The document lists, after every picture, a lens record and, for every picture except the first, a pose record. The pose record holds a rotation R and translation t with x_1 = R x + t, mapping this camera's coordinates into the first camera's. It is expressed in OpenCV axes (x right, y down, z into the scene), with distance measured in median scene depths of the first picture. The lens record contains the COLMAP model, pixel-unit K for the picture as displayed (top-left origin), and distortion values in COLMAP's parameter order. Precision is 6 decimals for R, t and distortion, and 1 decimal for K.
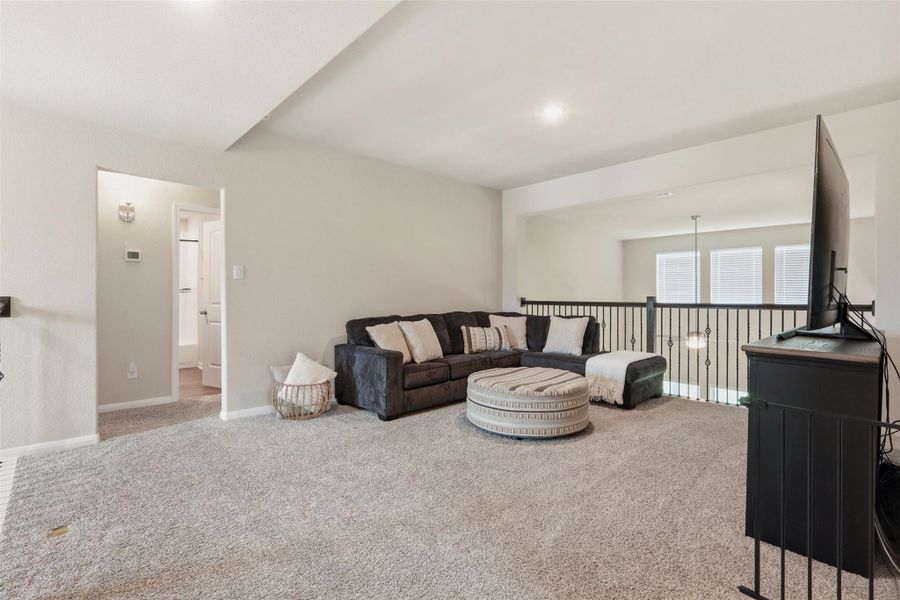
lens RADIAL K [[425.7, 0, 450.6], [0, 425.7, 298.7], [0, 0, 1]] dist [-0.003357, 0.000493]
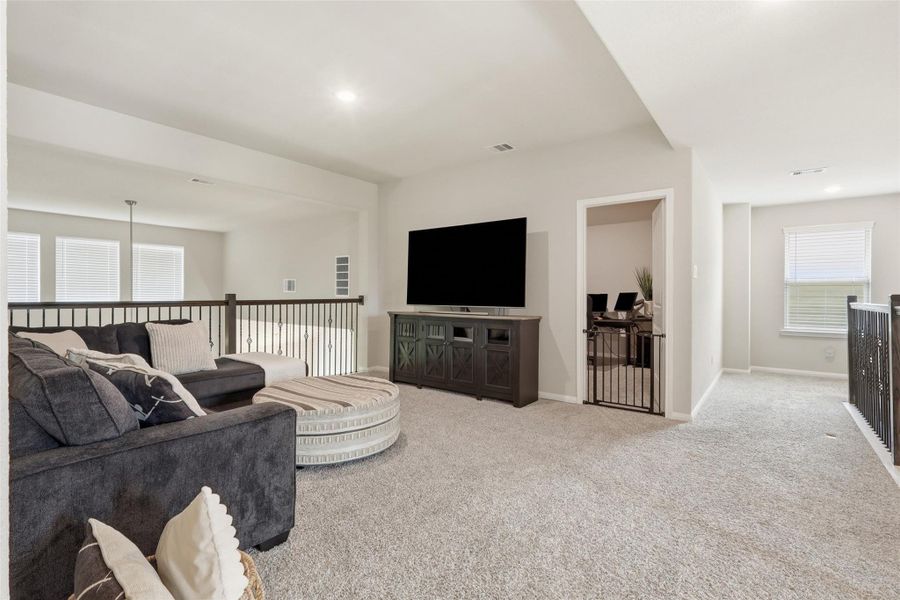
lens RADIAL K [[425.7, 0, 450.2], [0, 425.7, 292.9], [0, 0, 1]] dist [-0.003357, 0.000493]
pose [[-0.160703, -0.002554, 0.987000, -0.511933], [0.006720, 0.999971, 0.003682, -0.006869], [-0.986980, 0.007225, -0.160681, 0.659761]]
